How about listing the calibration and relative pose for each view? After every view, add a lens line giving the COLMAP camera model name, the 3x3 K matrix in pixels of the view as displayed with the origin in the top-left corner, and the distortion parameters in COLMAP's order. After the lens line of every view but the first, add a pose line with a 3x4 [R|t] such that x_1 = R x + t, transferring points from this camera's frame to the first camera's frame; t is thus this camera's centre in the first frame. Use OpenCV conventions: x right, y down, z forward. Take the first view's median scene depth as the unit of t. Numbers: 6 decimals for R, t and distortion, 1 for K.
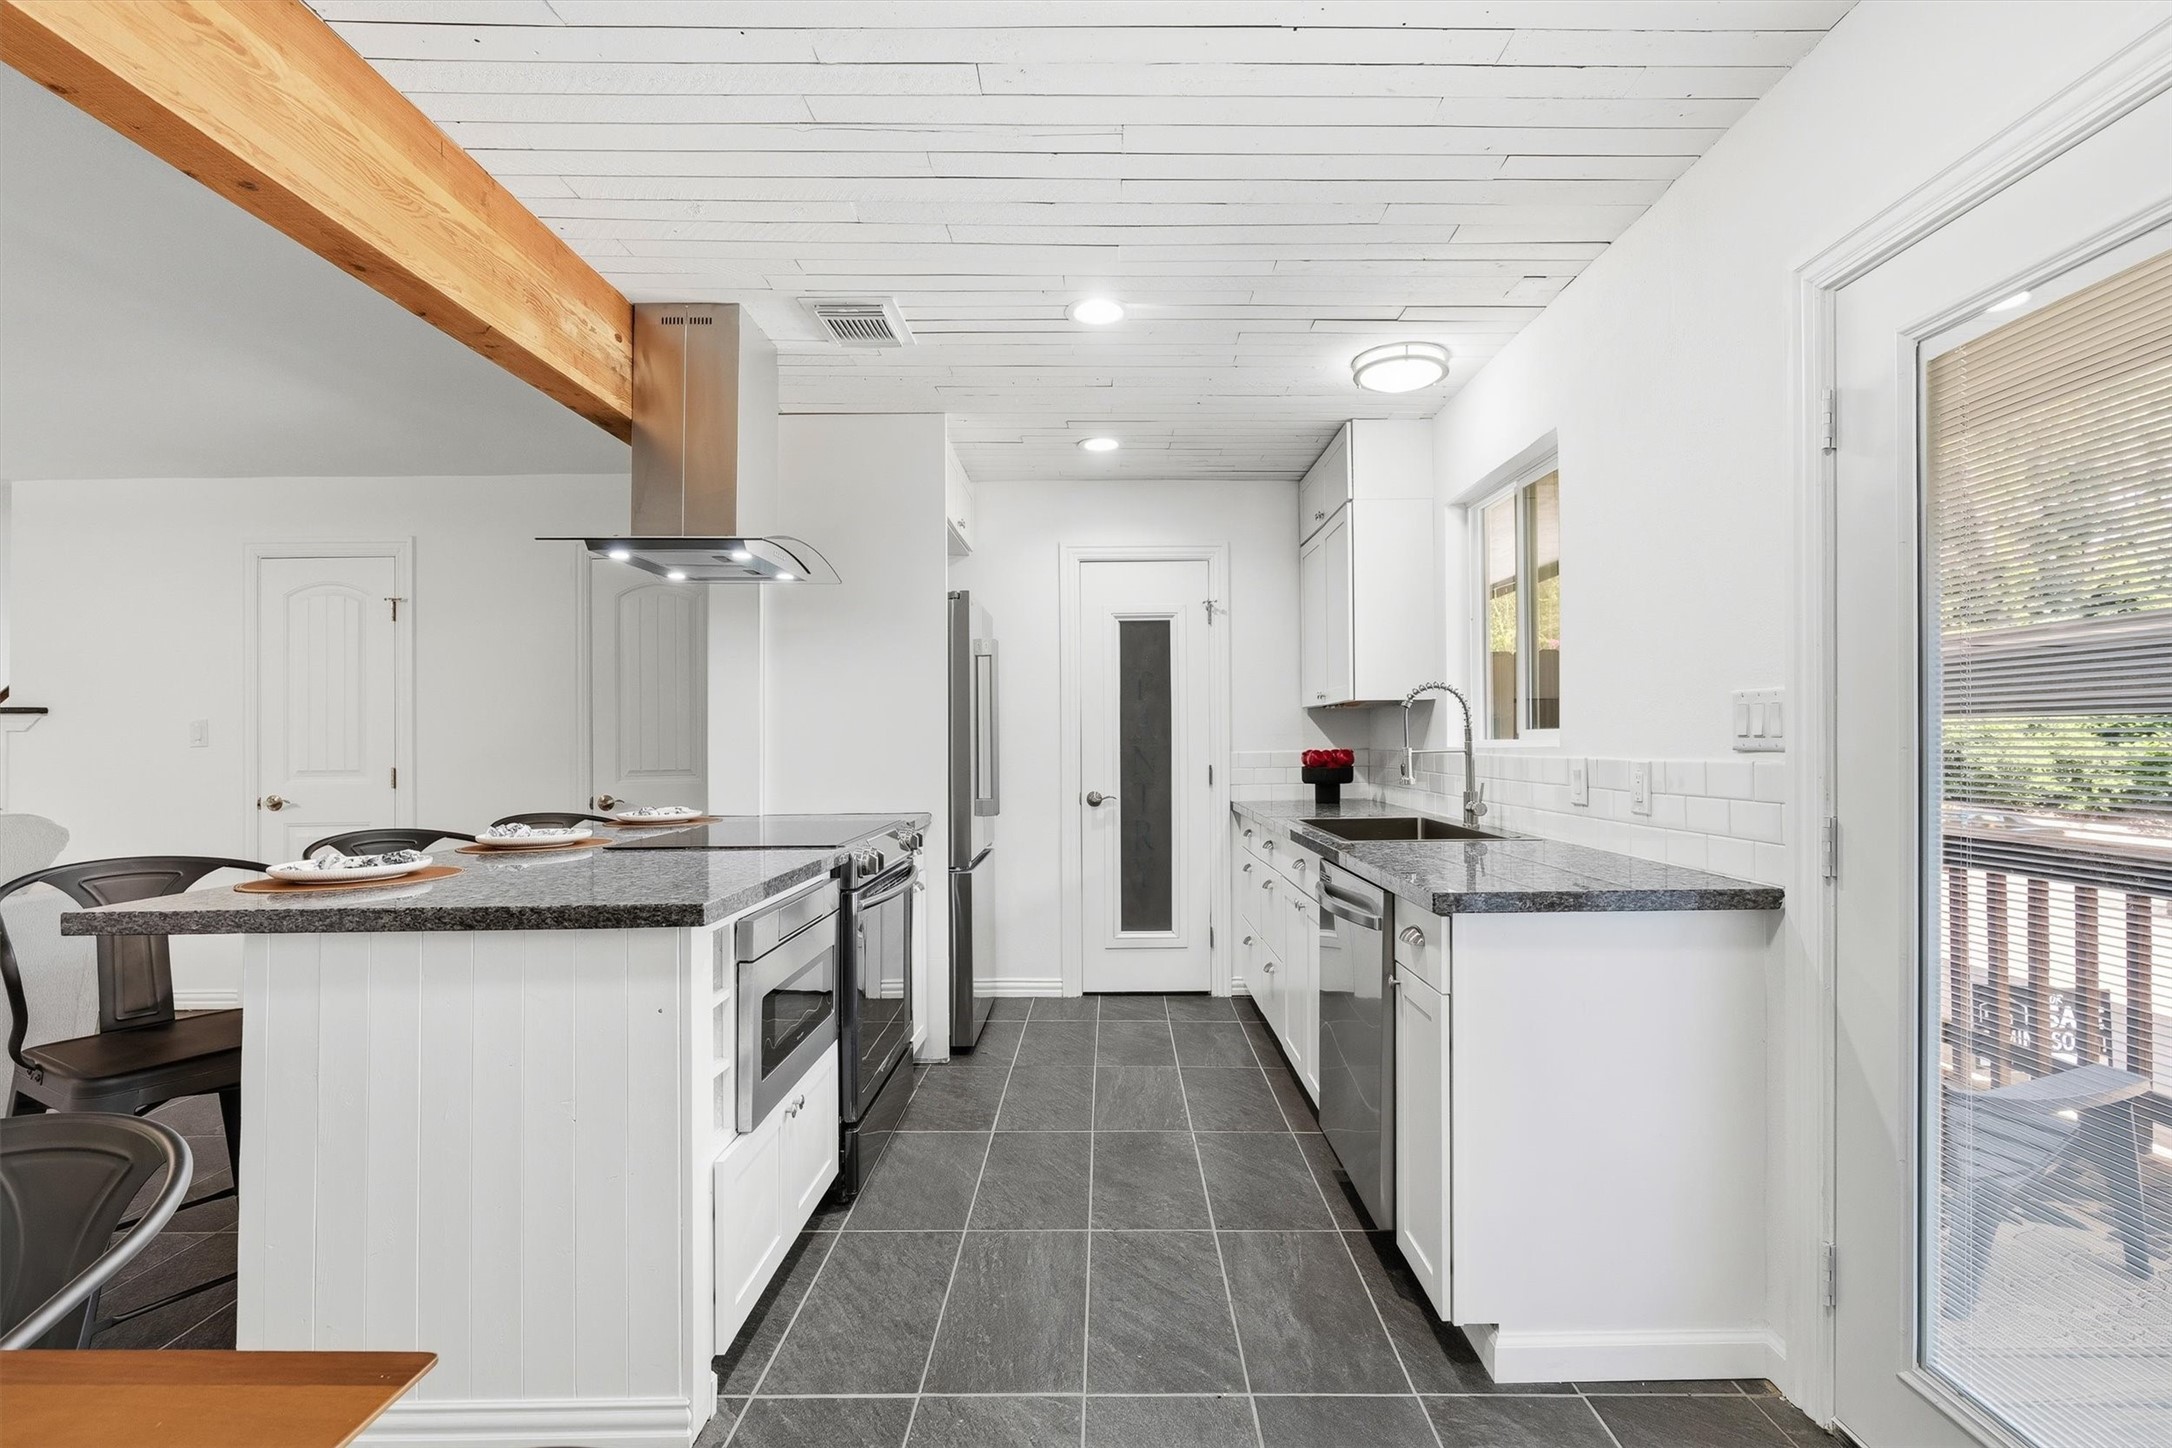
lens RADIAL K [[990.5, 0, 1115.7], [0, 990.5, 742.1], [0, 0, 1]] dist [-0.001038, 0.000359]
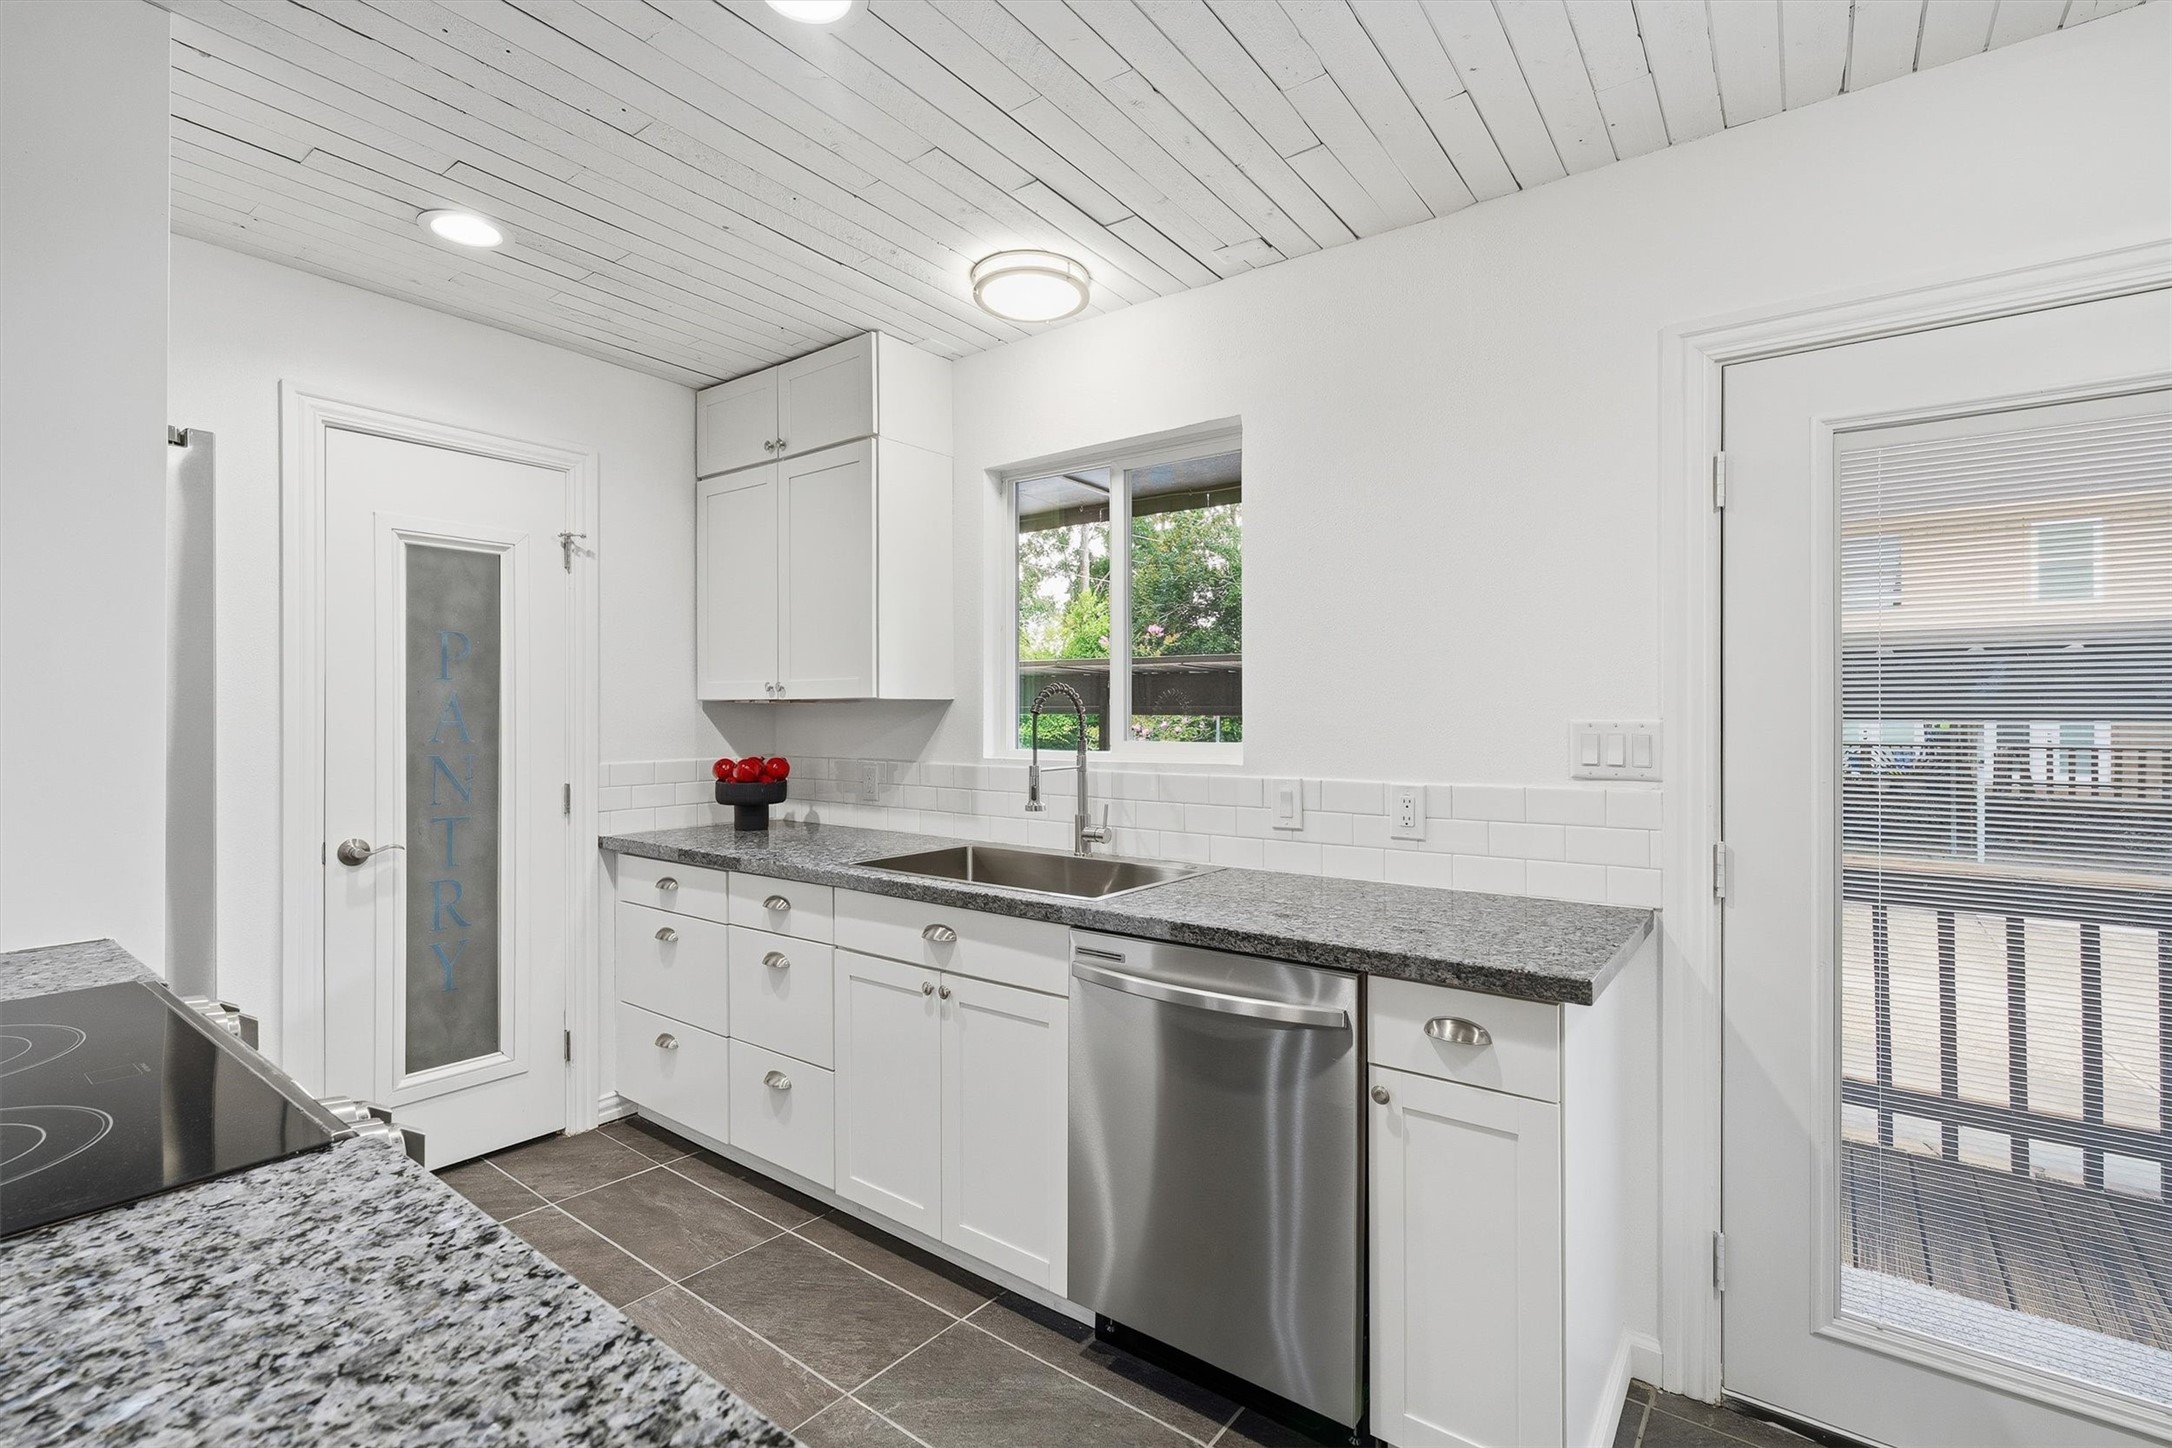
lens RADIAL K [[984.0, 0, 1083.4], [0, 984.0, 718.9], [0, 0, 1]] dist [-0.002281, -0.000256]
pose [[0.611058, 0.009490, 0.791529, -0.322645], [-0.007367, 0.999953, -0.006302, -0.027663], [-0.791552, -0.001980, 0.611099, 0.504052]]
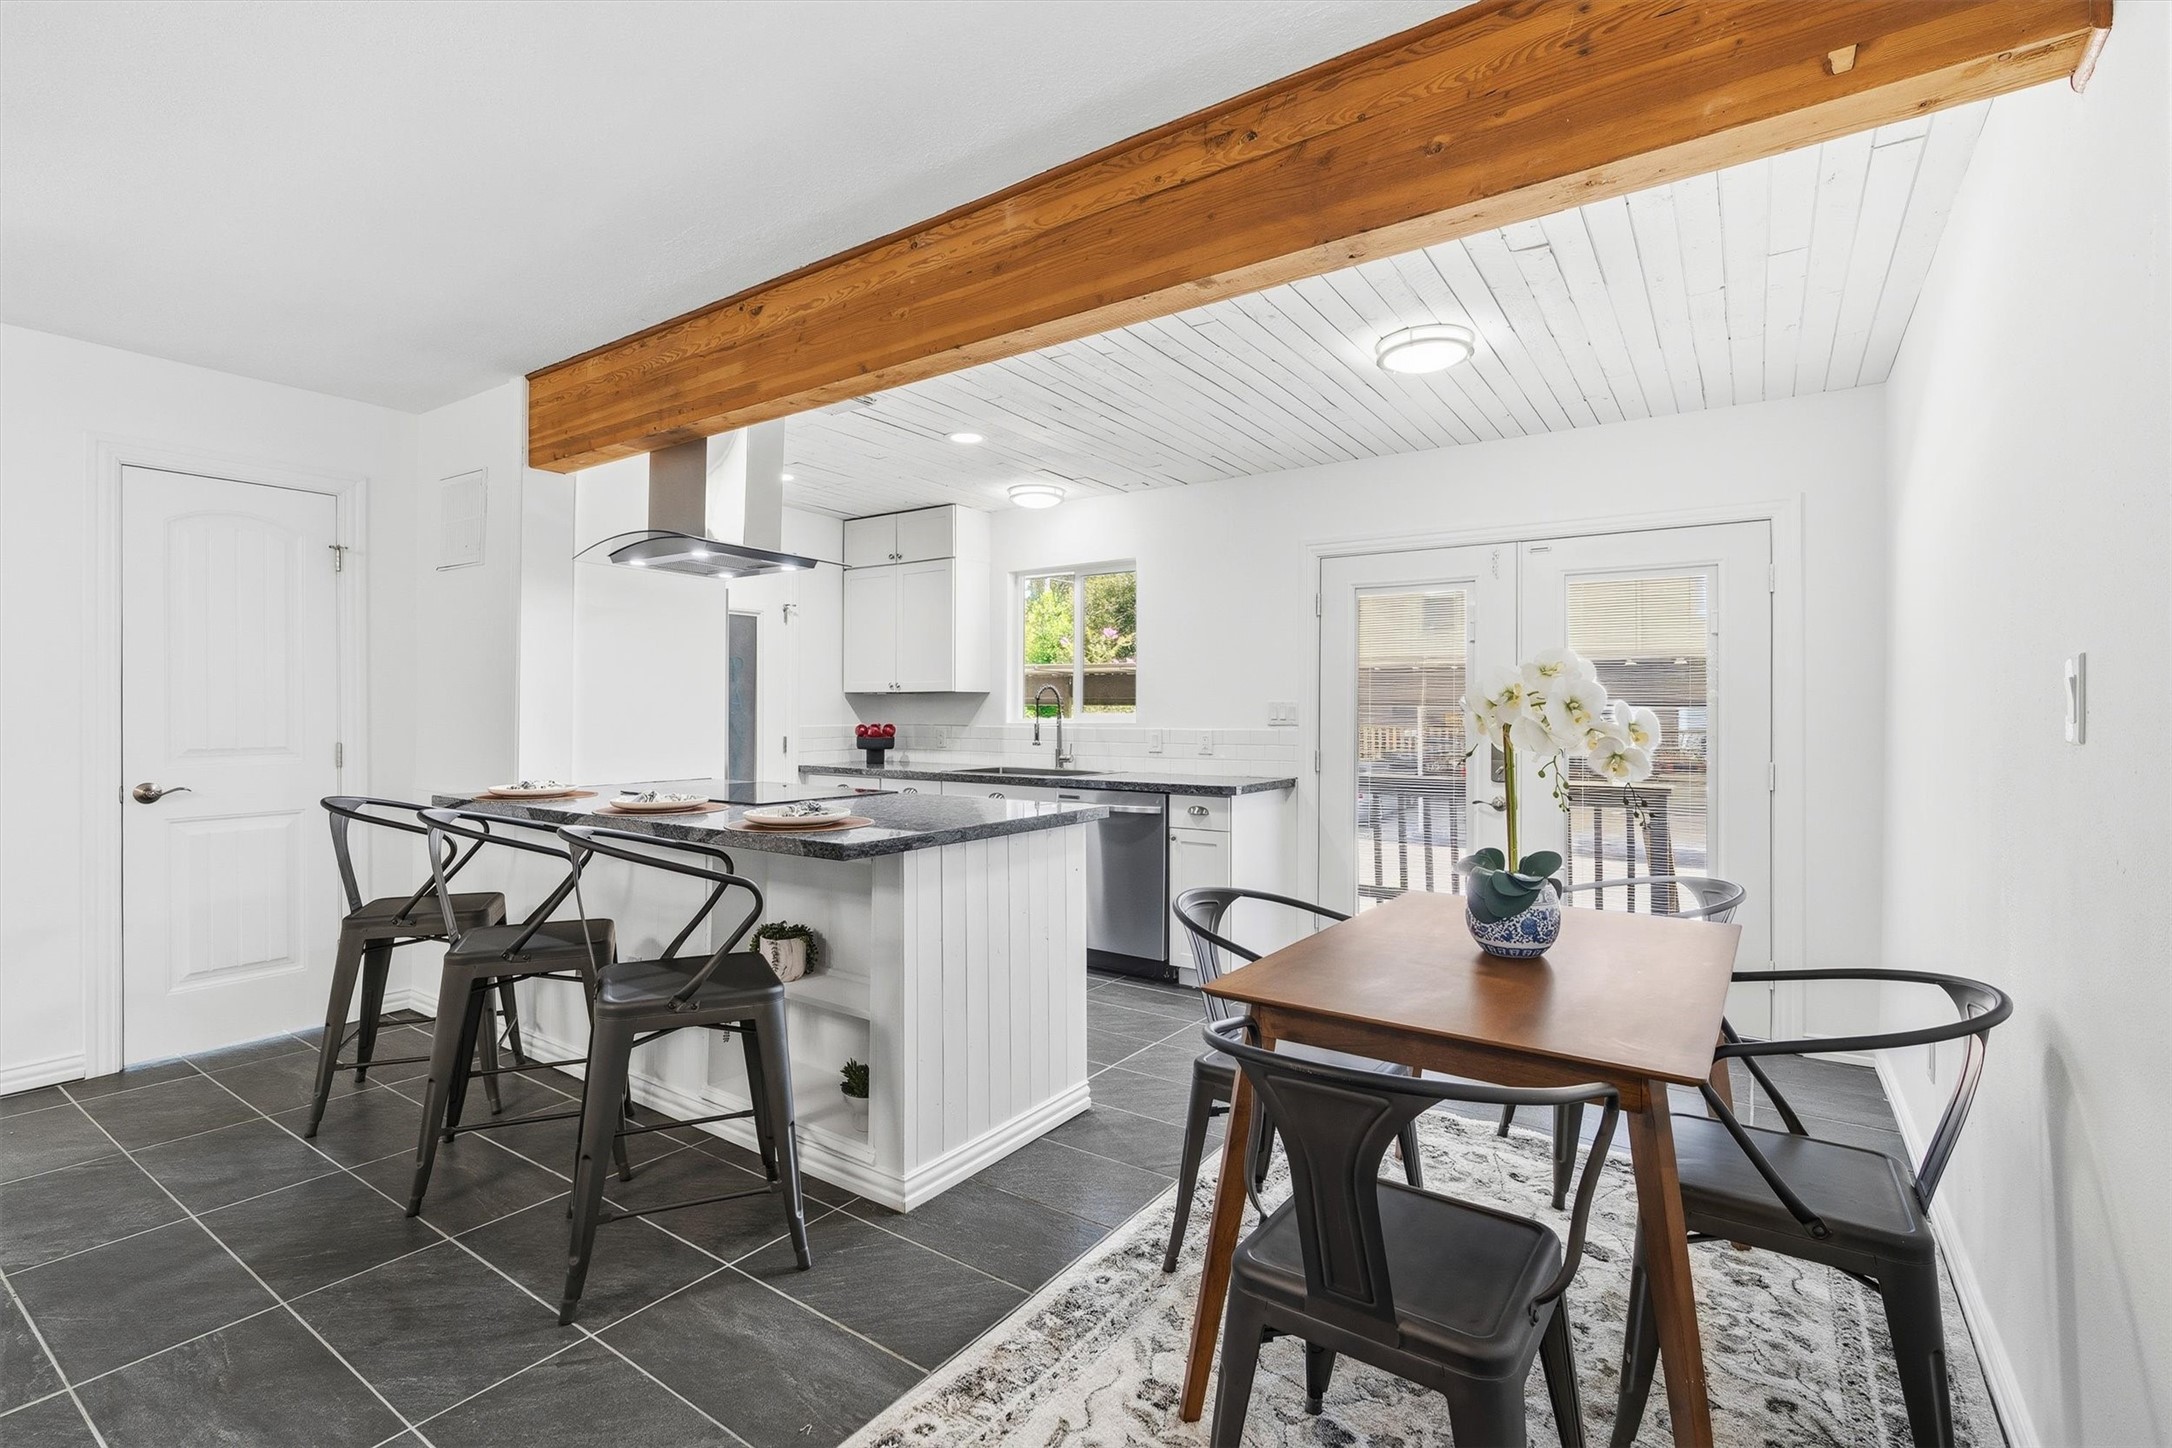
lens RADIAL K [[979.6, 0, 1095.9], [0, 979.6, 718.2], [0, 0, 1]] dist [-0.004552, 0.000024]
pose [[0.566906, 0.006912, 0.823754, -1.050967], [-0.009546, 0.999953, -0.001820, -0.001258], [-0.823727, -0.006832, 0.566945, -0.018447]]
